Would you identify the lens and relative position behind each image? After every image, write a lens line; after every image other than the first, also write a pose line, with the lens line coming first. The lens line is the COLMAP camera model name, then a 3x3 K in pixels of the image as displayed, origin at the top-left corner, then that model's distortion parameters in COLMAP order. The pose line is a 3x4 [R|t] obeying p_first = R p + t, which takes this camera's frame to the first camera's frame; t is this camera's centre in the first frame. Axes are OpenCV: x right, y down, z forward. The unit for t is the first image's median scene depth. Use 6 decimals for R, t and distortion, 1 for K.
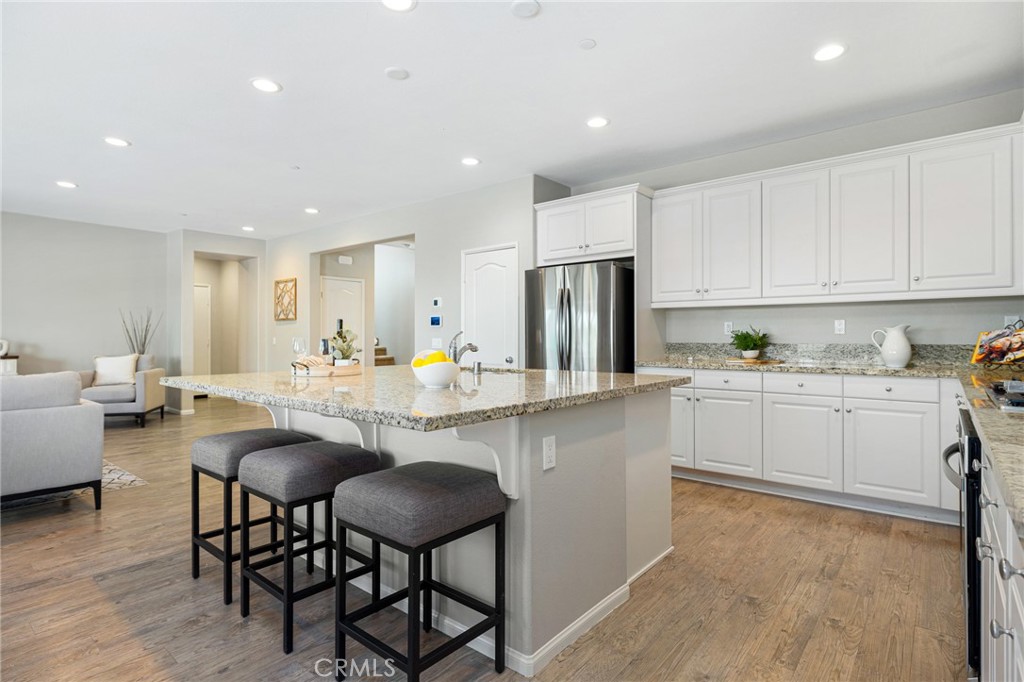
lens RADIAL K [[519.8, 0, 500.7], [0, 519.8, 341.0], [0, 0, 1]] dist [-0.005855, -0.001275]
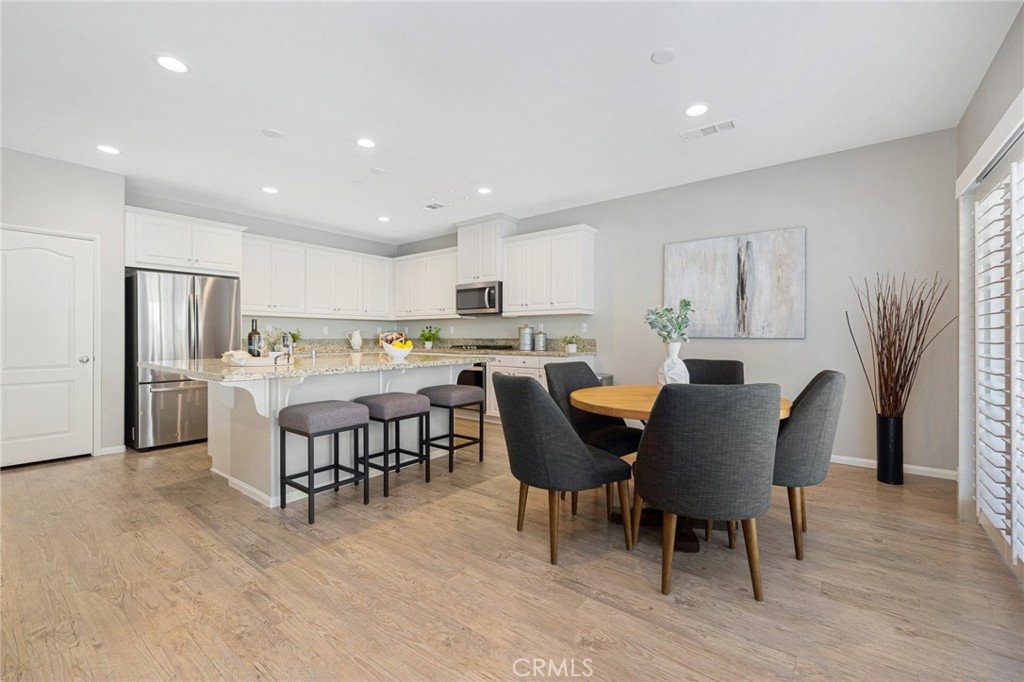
lens RADIAL K [[433.2, 0, 517.9], [0, 433.2, 339.5], [0, 0, 1]] dist [-0.001555, -0.000127]
pose [[-0.055022, -0.007486, 0.998457, -1.152196], [0.008877, 0.999929, 0.007986, 0.002373], [-0.998446, 0.009303, -0.054951, 0.378423]]
